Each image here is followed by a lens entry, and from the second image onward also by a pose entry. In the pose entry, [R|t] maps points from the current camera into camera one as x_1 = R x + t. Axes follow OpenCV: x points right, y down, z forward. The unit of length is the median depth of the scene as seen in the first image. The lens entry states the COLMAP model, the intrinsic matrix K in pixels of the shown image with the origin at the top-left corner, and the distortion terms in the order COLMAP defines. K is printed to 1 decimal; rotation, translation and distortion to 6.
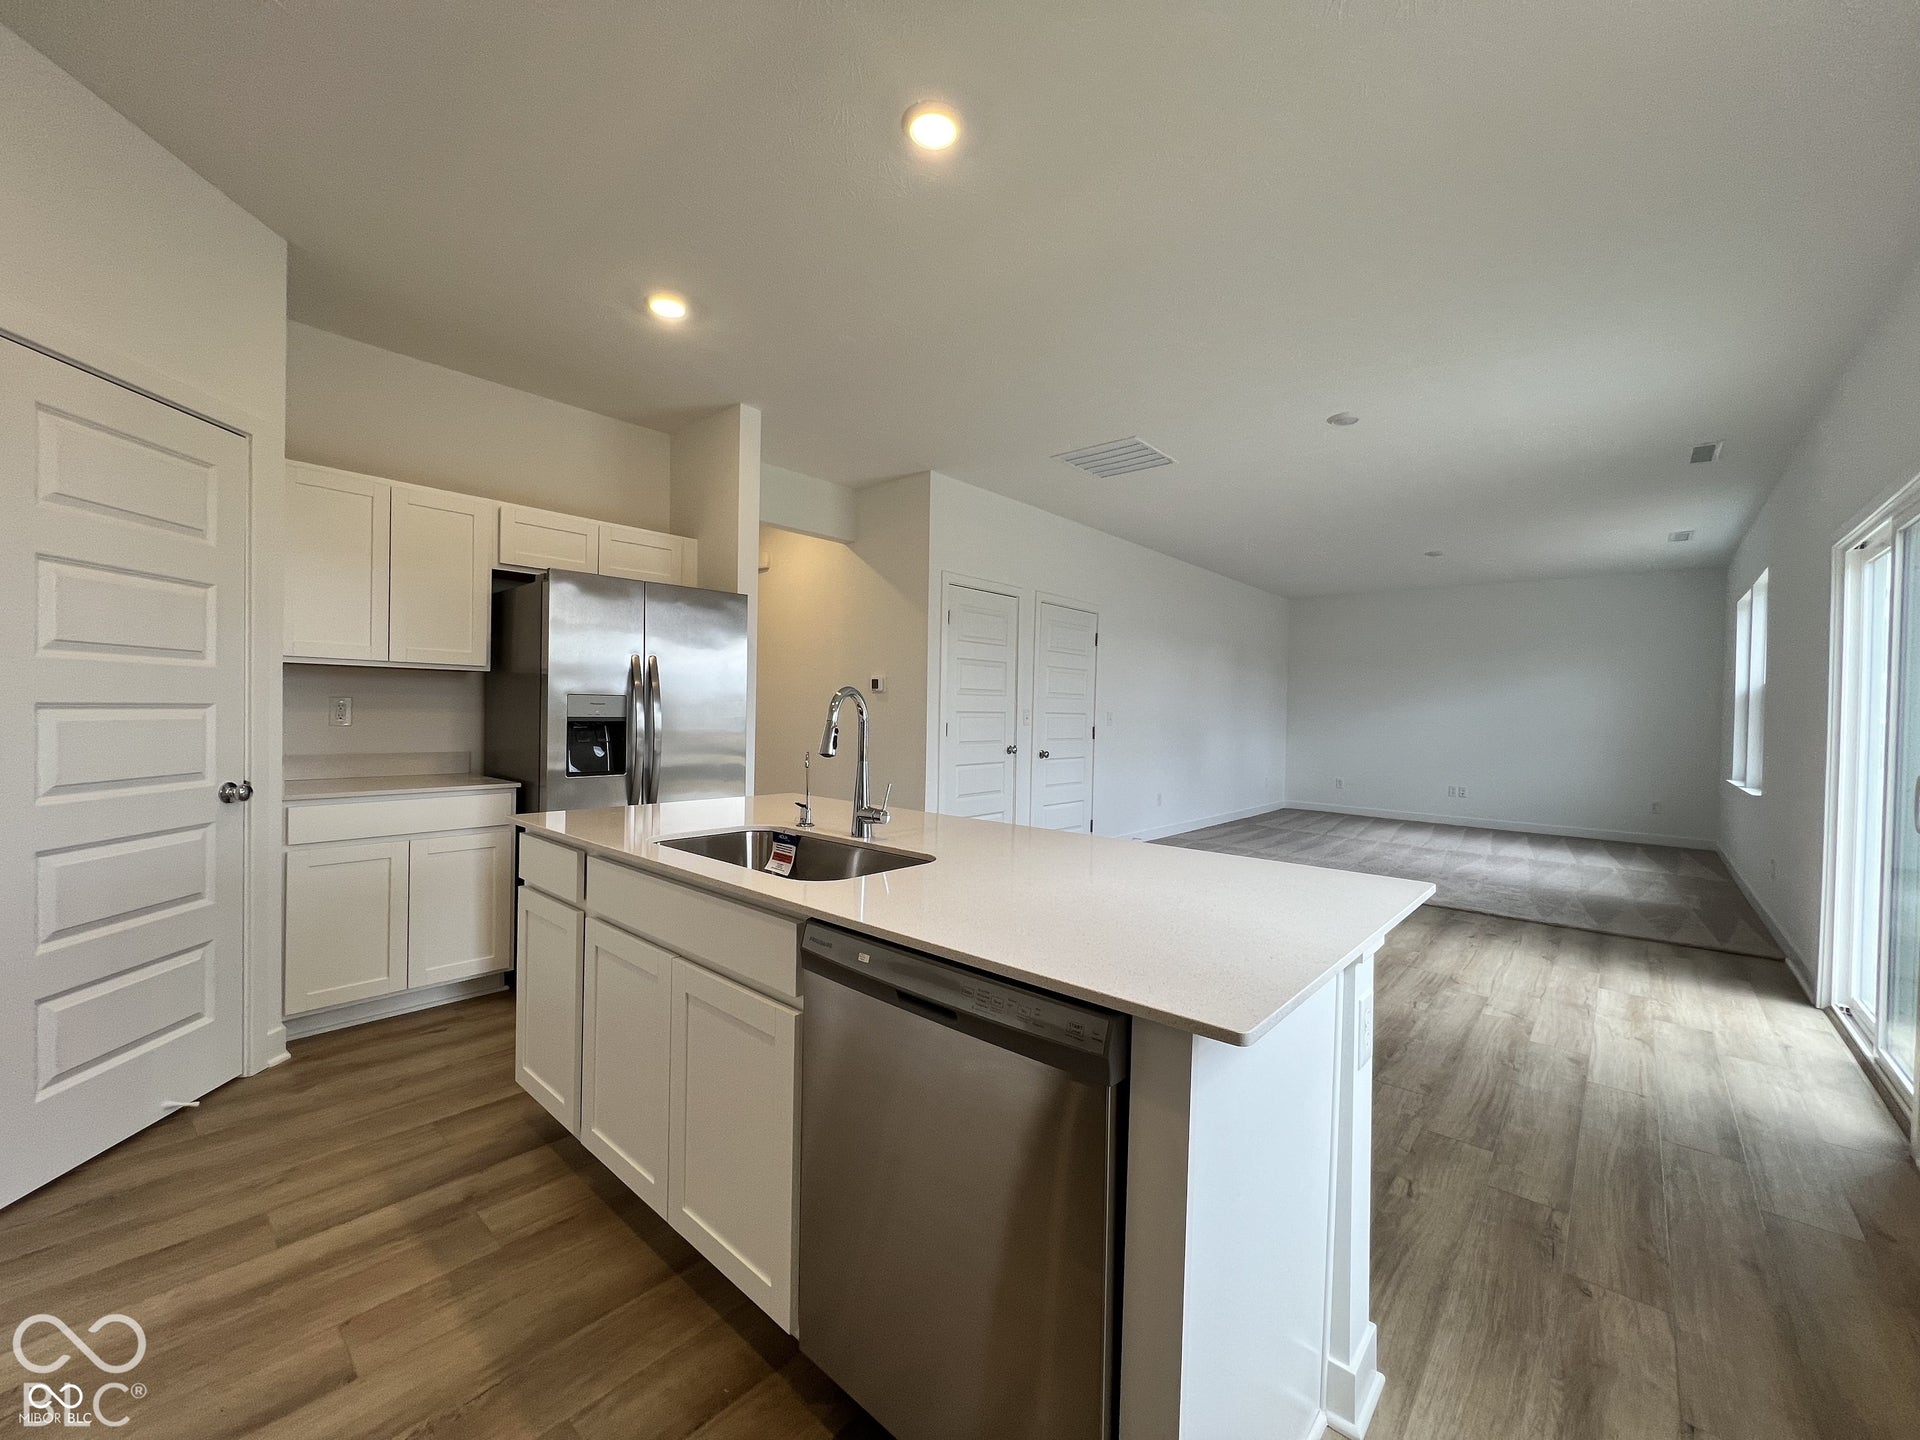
lens RADIAL K [[767.0, 0, 955.3], [0, 767.0, 716.4], [0, 0, 1]] dist [0.000563, 0.000384]
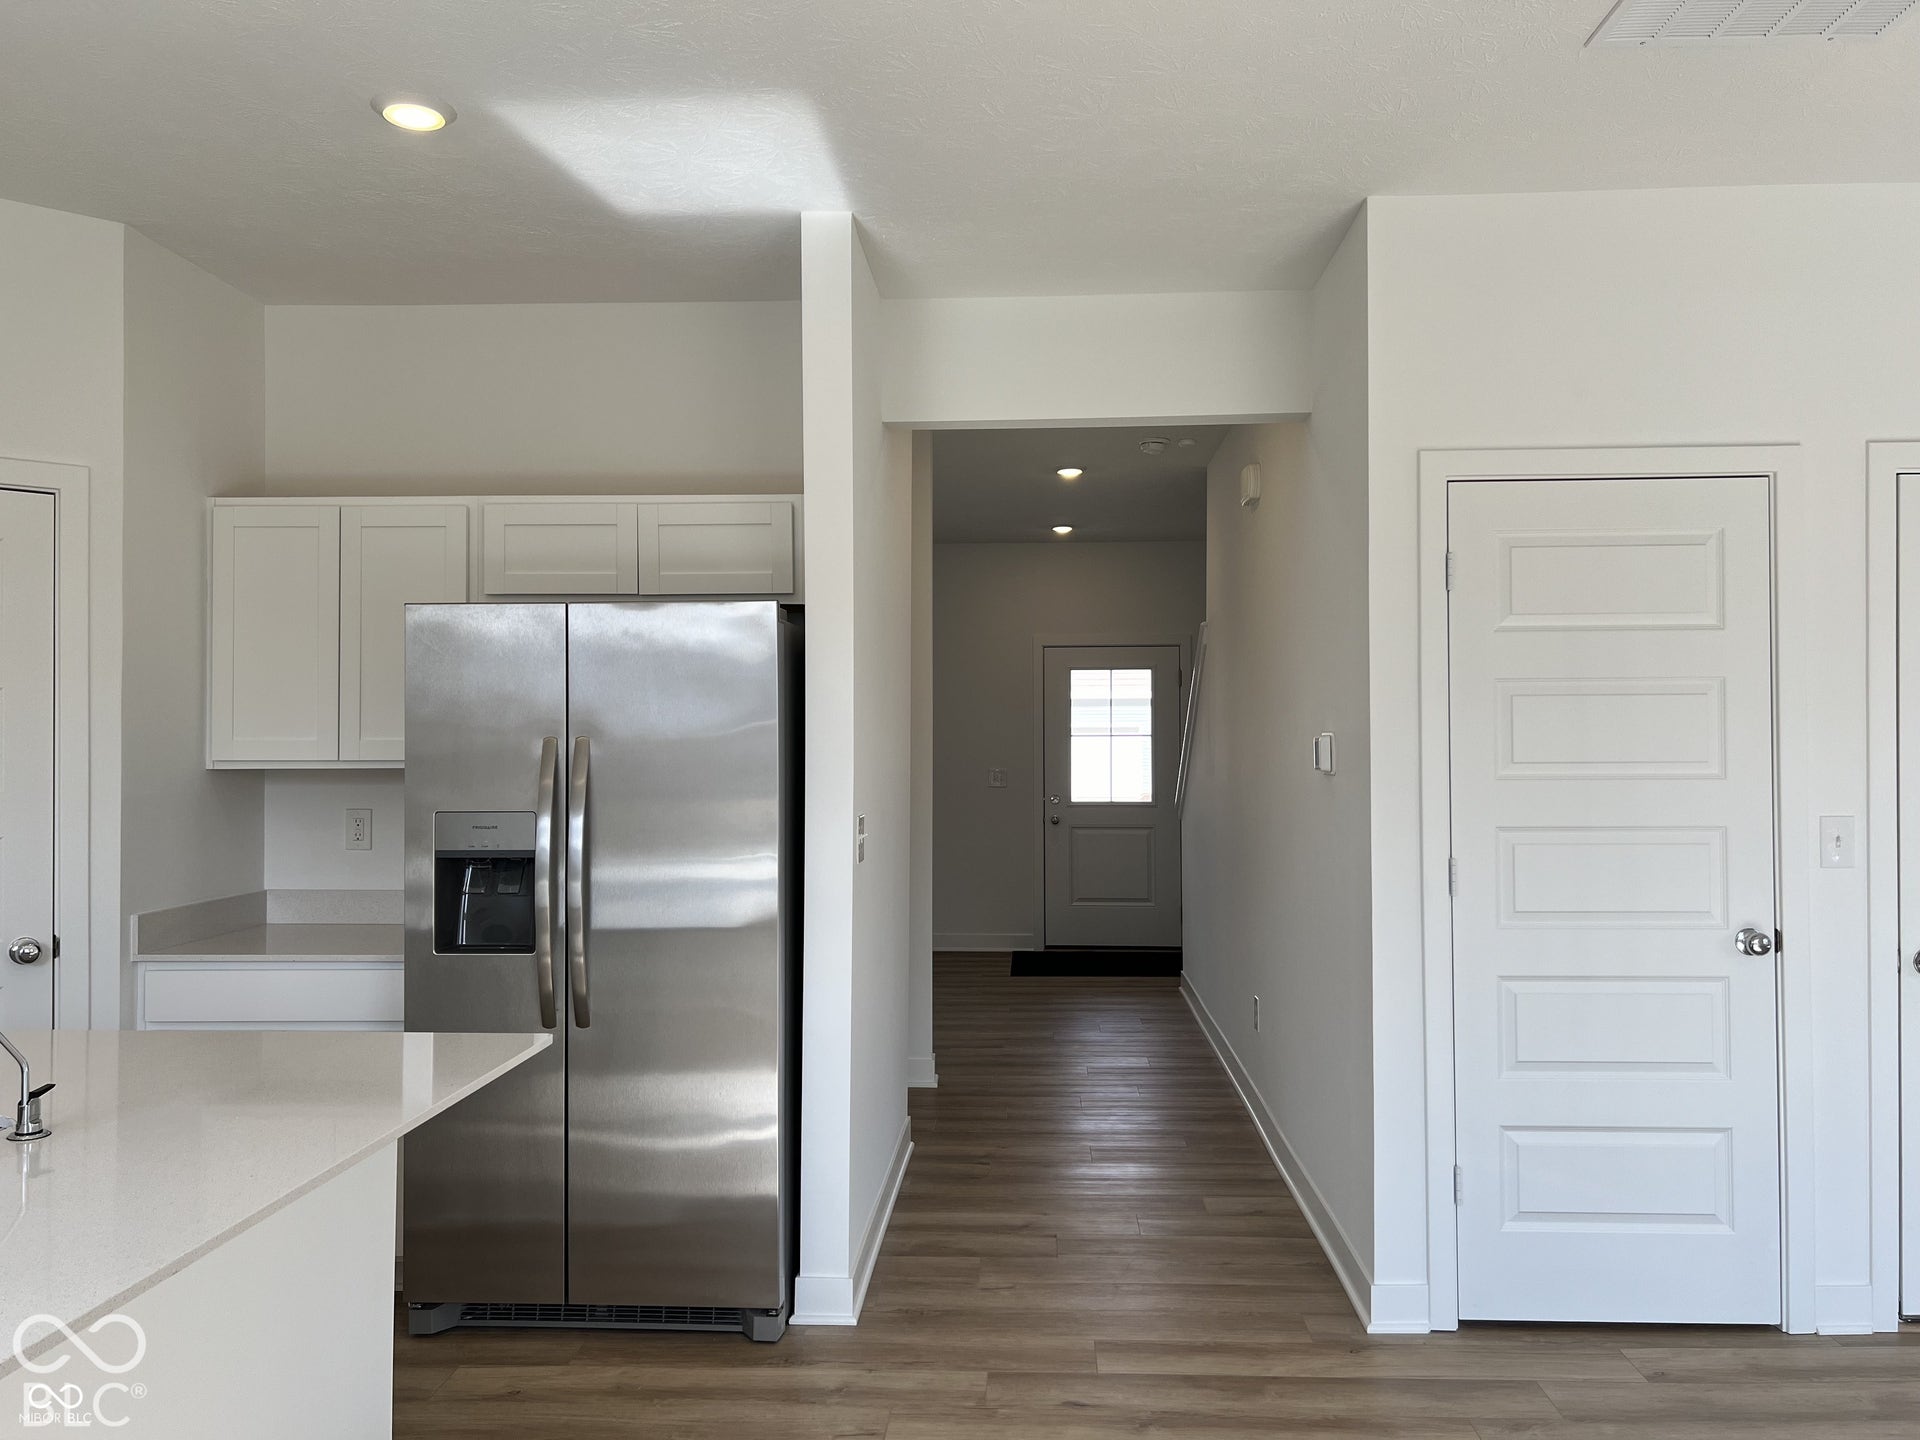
lens RADIAL K [[1447.7, 0, 958.1], [0, 1447.7, 684.3], [0, 0, 1]] dist [0.005012, 0.002542]
pose [[0.608897, -0.035822, -0.792440, 0.783069], [0.011579, 0.999275, -0.036275, -0.103601], [0.793165, 0.012912, 0.608870, 0.765612]]
